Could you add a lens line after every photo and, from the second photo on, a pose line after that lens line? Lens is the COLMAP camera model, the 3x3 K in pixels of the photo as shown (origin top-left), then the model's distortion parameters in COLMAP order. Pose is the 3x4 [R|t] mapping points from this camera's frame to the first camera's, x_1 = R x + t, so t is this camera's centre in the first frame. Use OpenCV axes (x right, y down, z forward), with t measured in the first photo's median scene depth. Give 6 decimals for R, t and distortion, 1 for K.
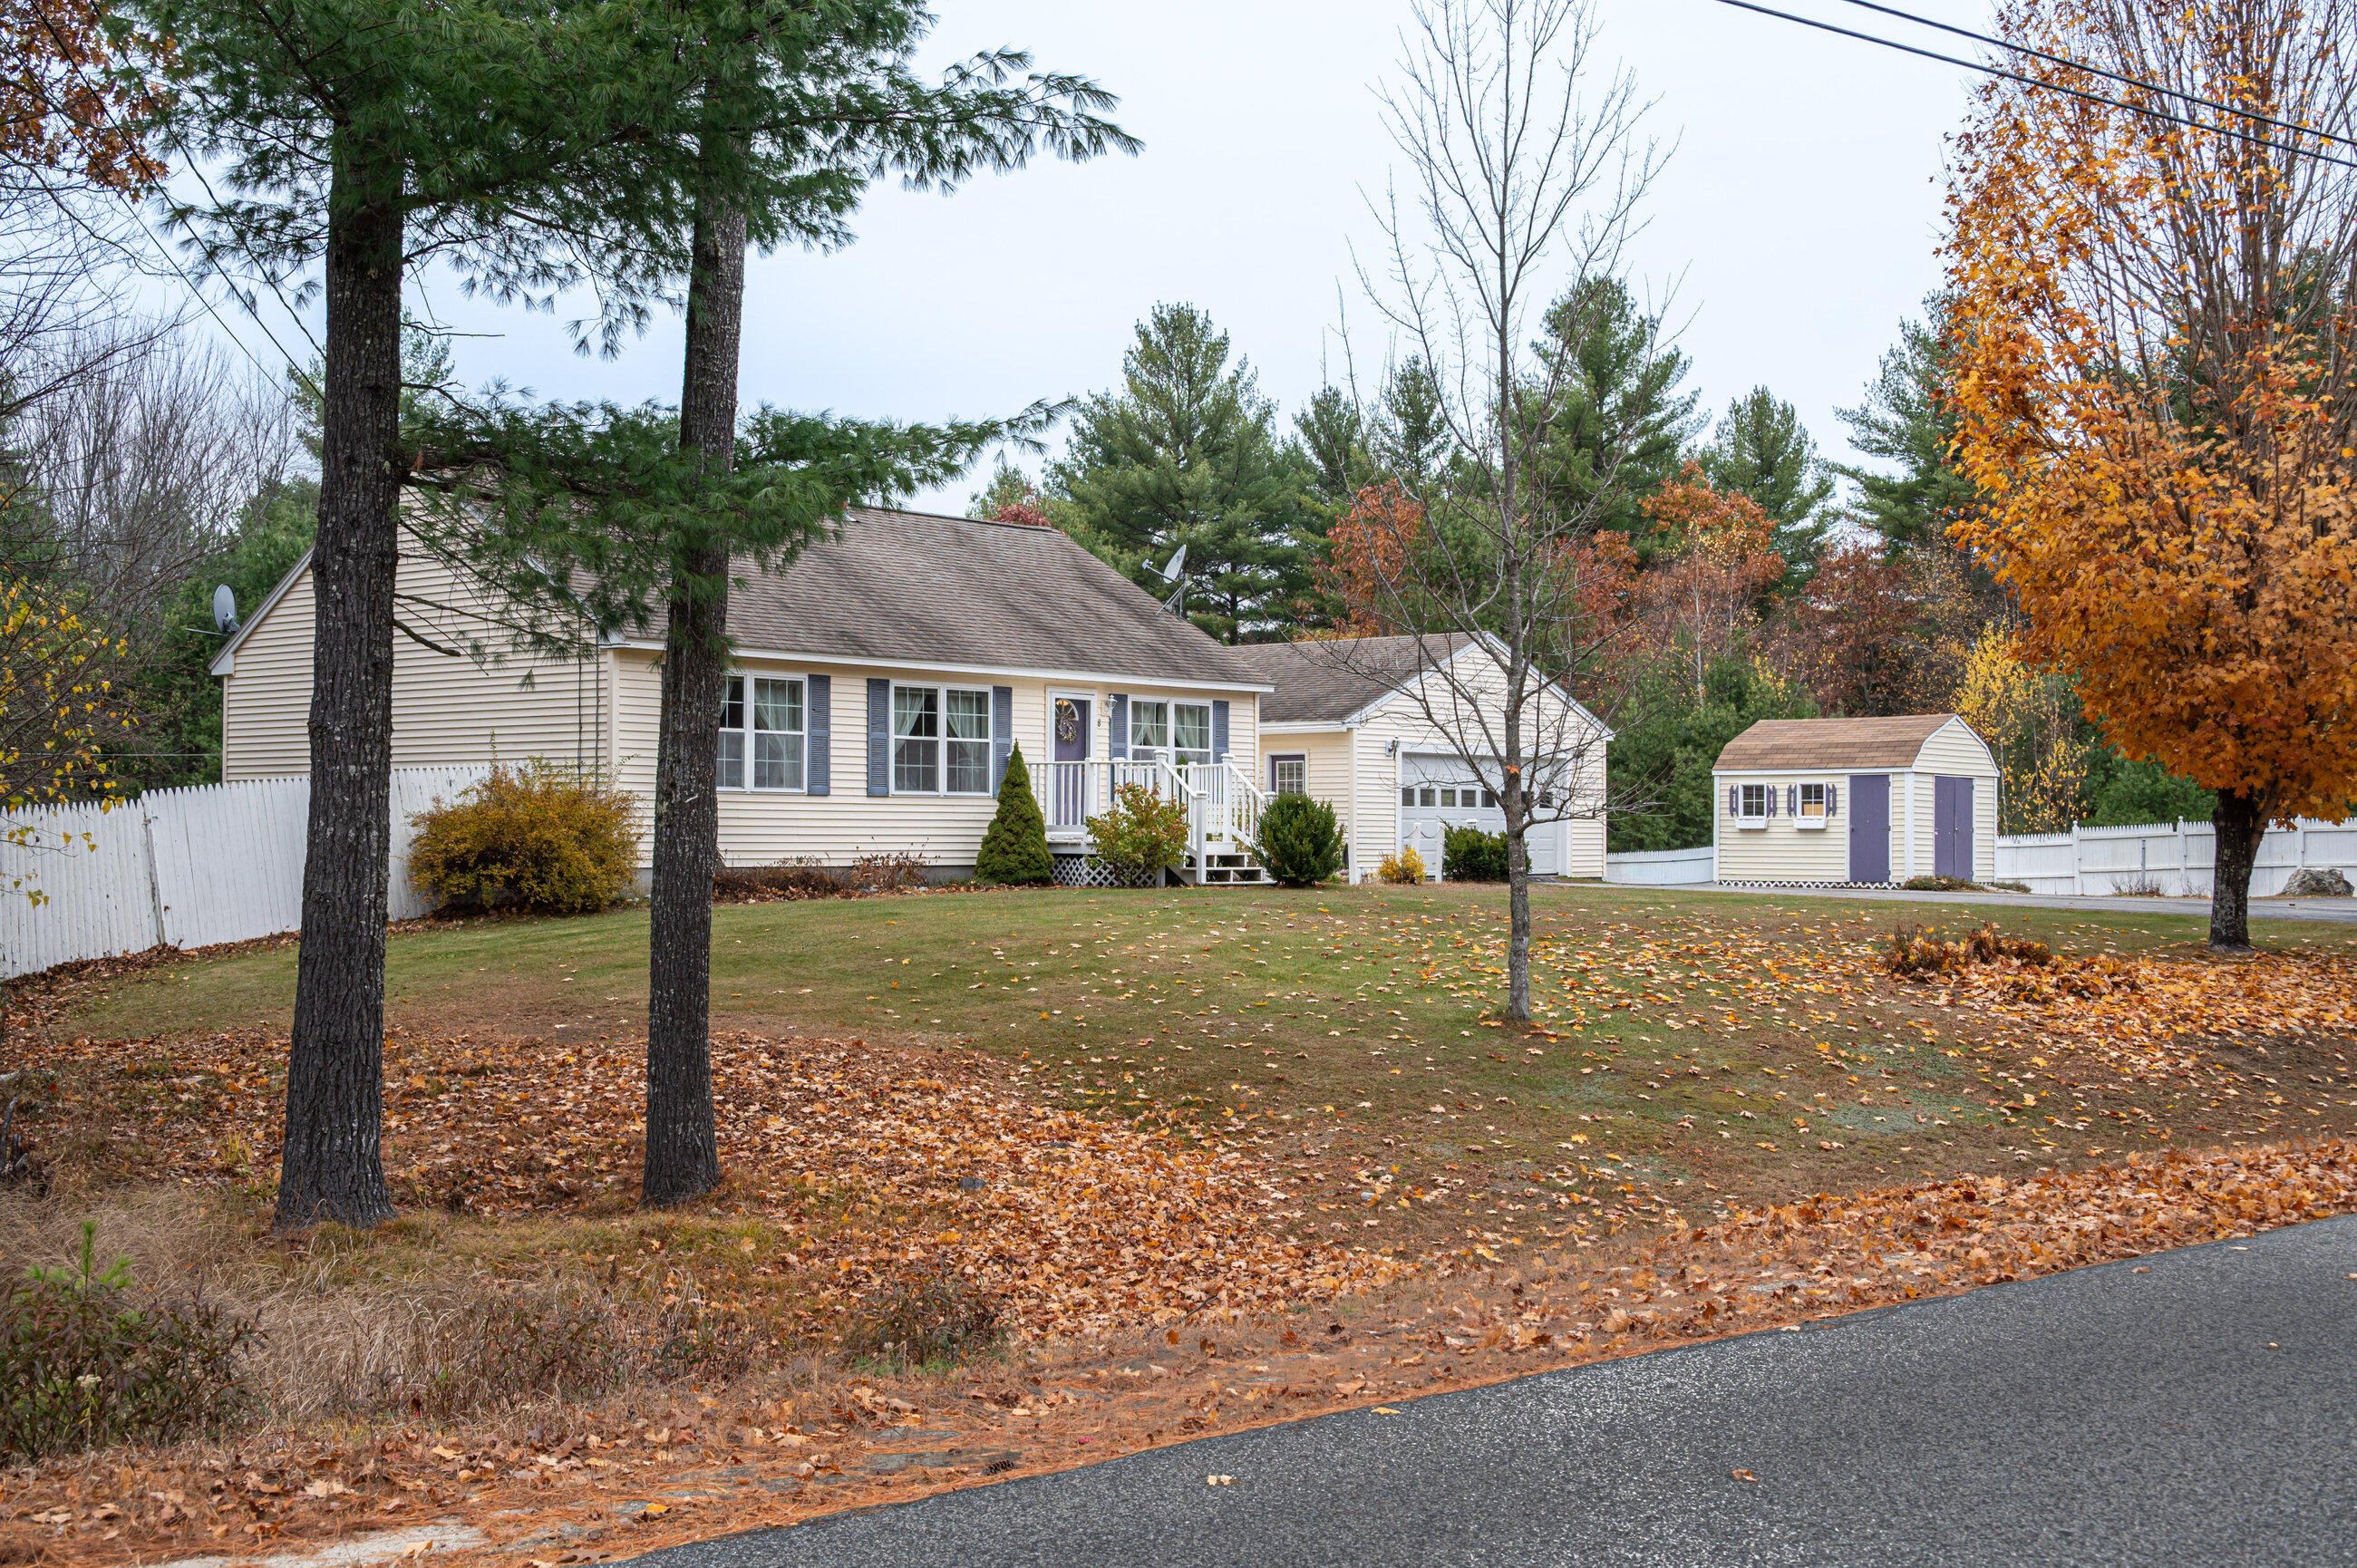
lens RADIAL K [[2707.6, 0, 1178.5], [0, 2707.6, 784.0], [0, 0, 1]] dist [-0.007929, -0.006258]
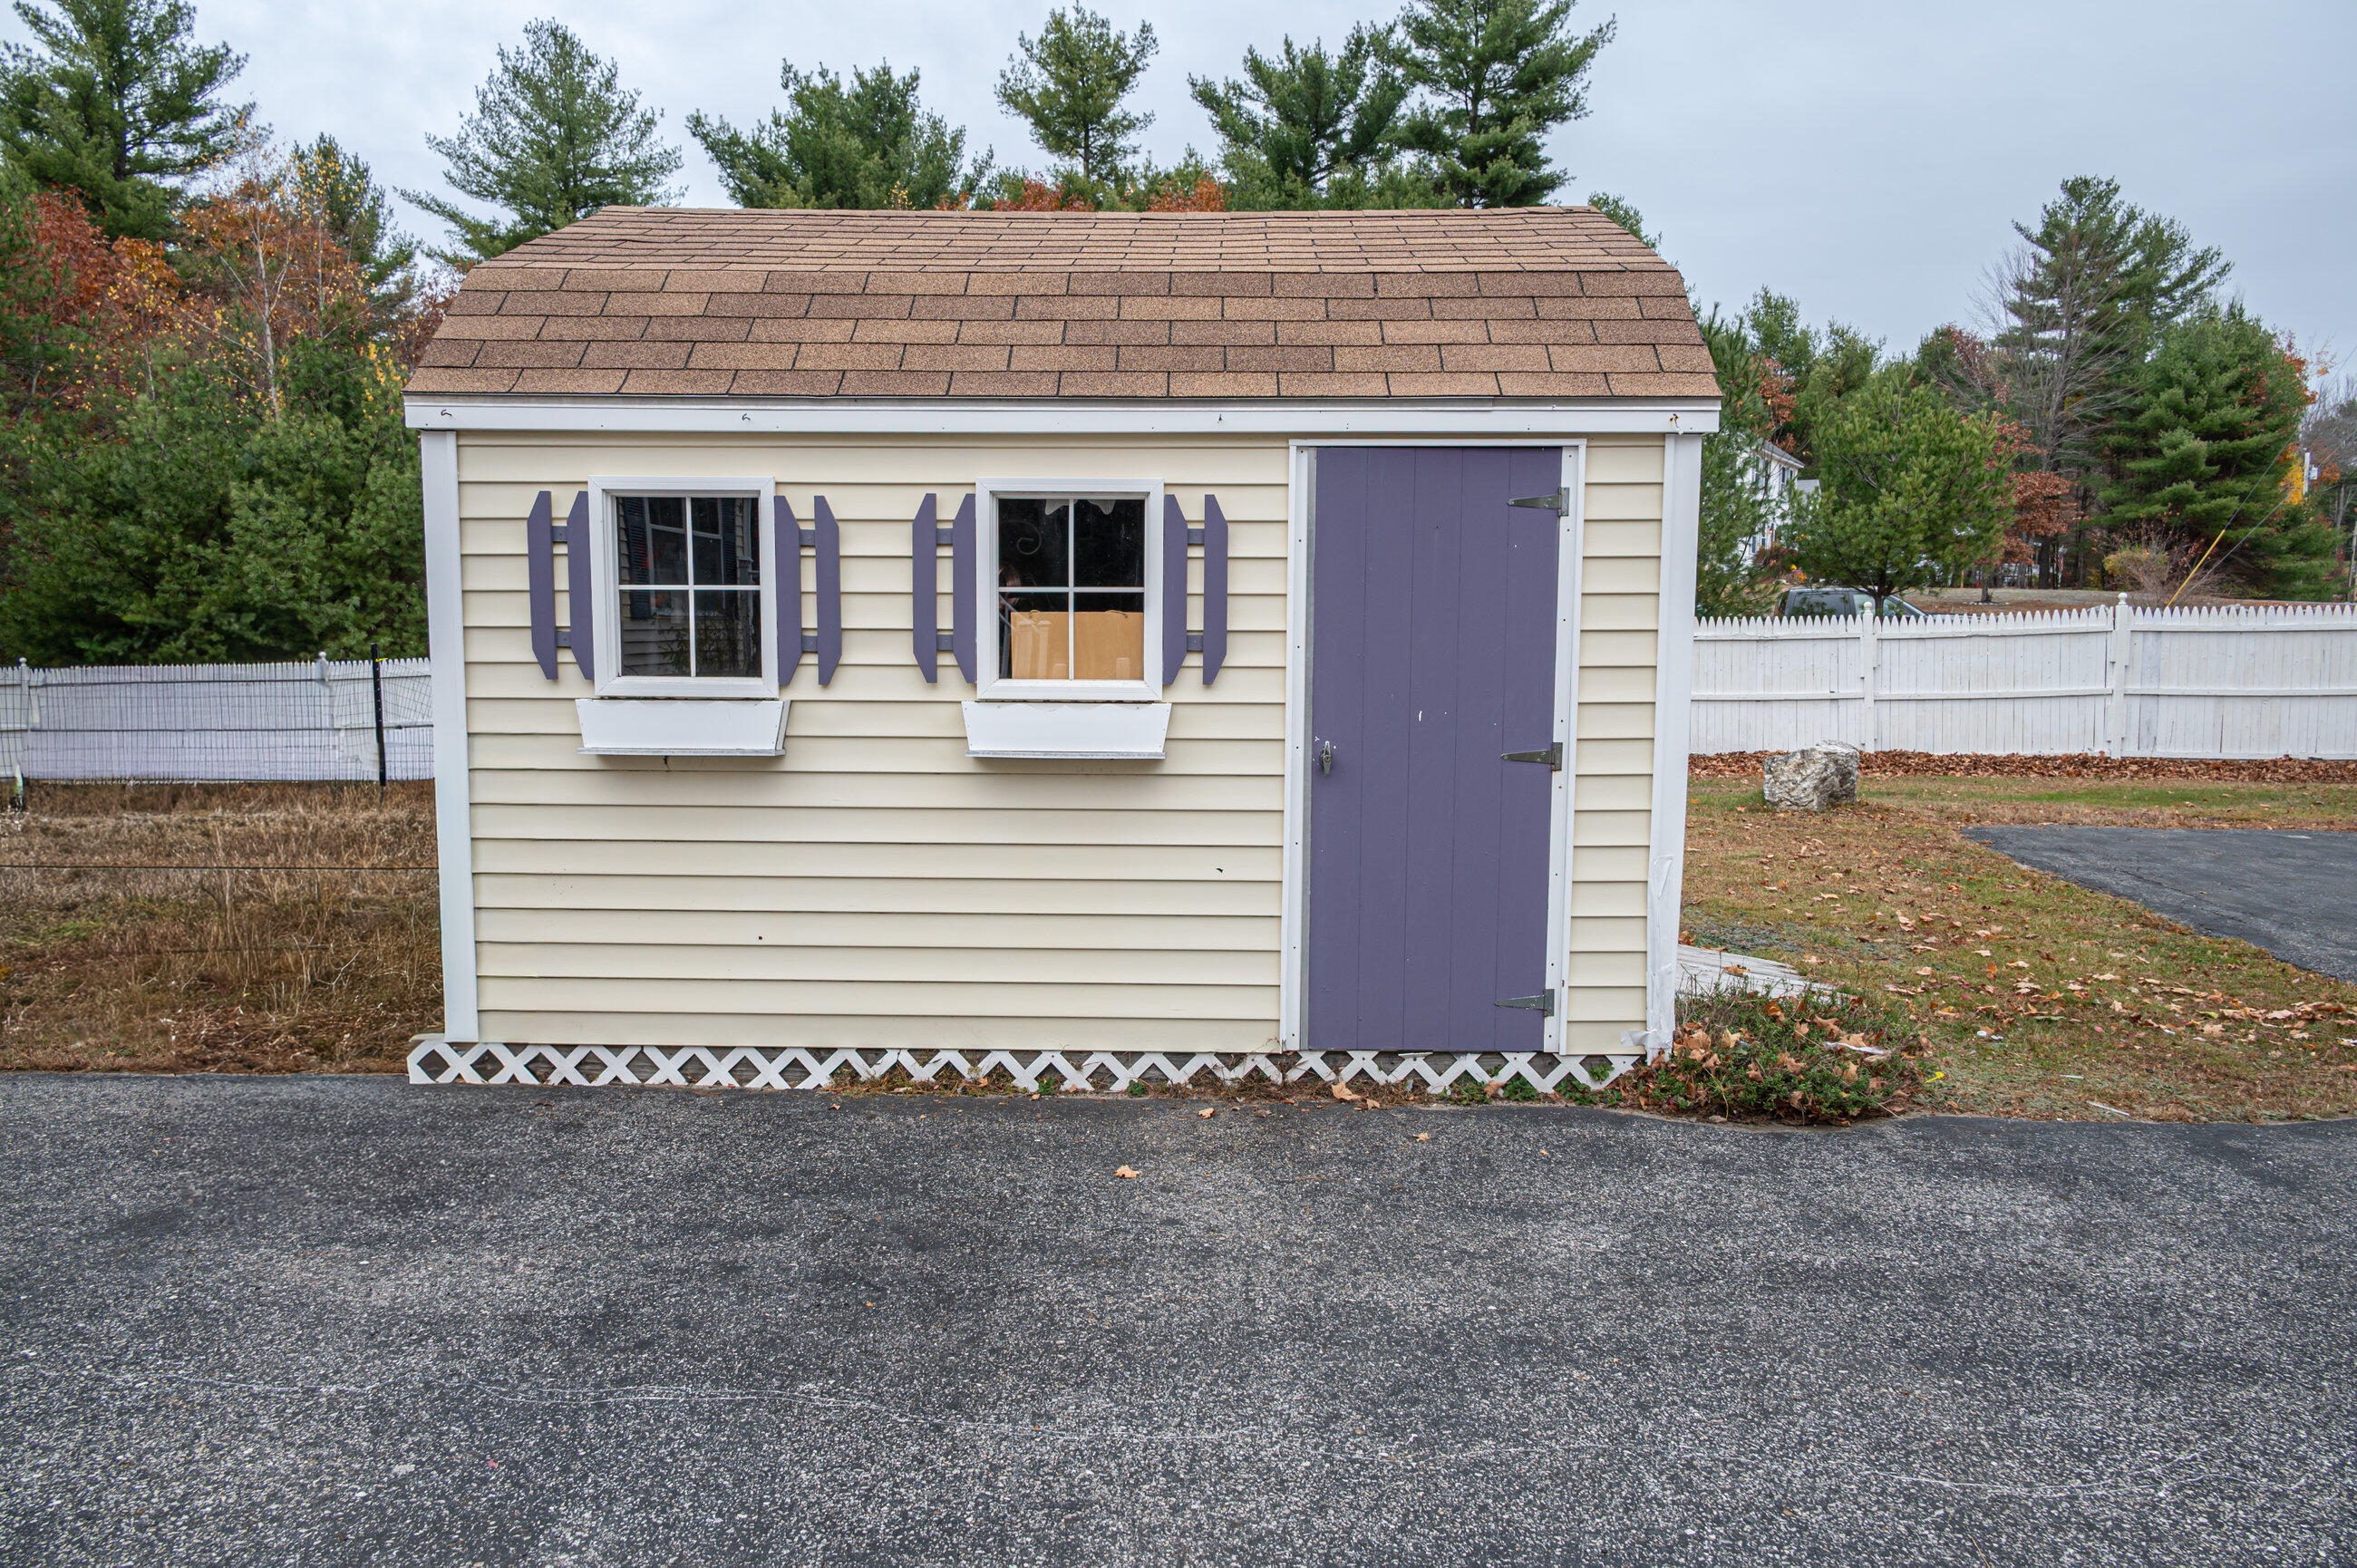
lens RADIAL K [[1544.3, 0, 1178.5], [0, 1544.3, 784.0], [0, 0, 1]] dist [0.005364, -0.024582]
pose [[0.754060, -0.073255, 0.652708, 0.083411], [-0.016877, 0.991272, 0.130750, 0.002521], [-0.656589, -0.109609, 0.746242, 0.440423]]
